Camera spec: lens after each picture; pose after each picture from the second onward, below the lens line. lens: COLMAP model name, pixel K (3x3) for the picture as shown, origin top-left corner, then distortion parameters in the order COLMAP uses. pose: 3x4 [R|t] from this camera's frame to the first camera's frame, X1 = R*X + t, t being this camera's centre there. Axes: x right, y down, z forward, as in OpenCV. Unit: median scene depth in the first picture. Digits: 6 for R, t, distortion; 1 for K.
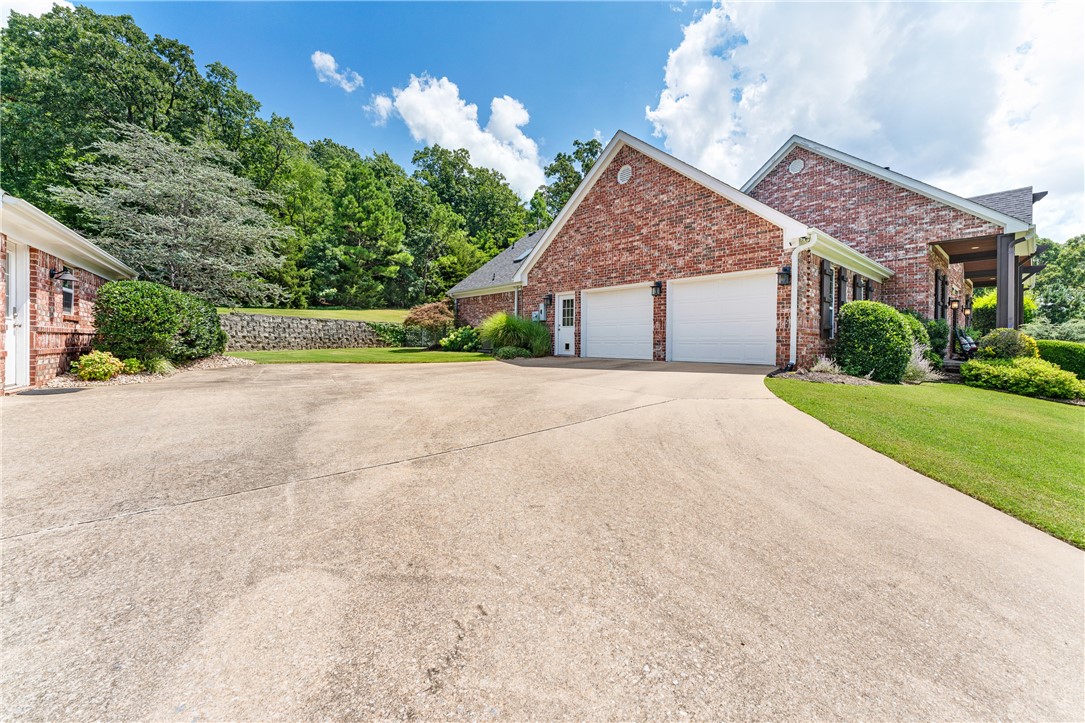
lens RADIAL K [[434.4, 0, 549.1], [0, 434.4, 331.3], [0, 0, 1]] dist [0.001553, 0.000430]
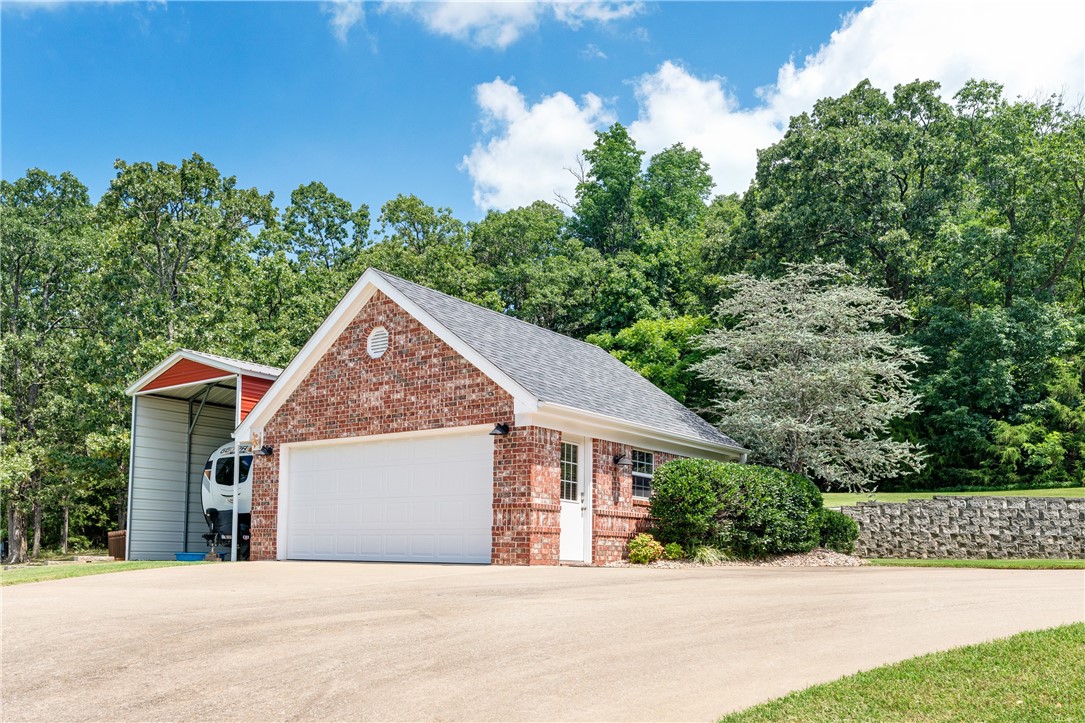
lens RADIAL K [[1163.8, 0, 542.3], [0, 1163.8, 361.7], [0, 0, 1]] dist [0.012682, 0.000000]
pose [[0.273594, -0.183635, -0.944153, 1.363075], [0.009268, 0.982063, -0.188323, 0.147069], [0.961801, 0.042773, 0.270388, 0.053304]]
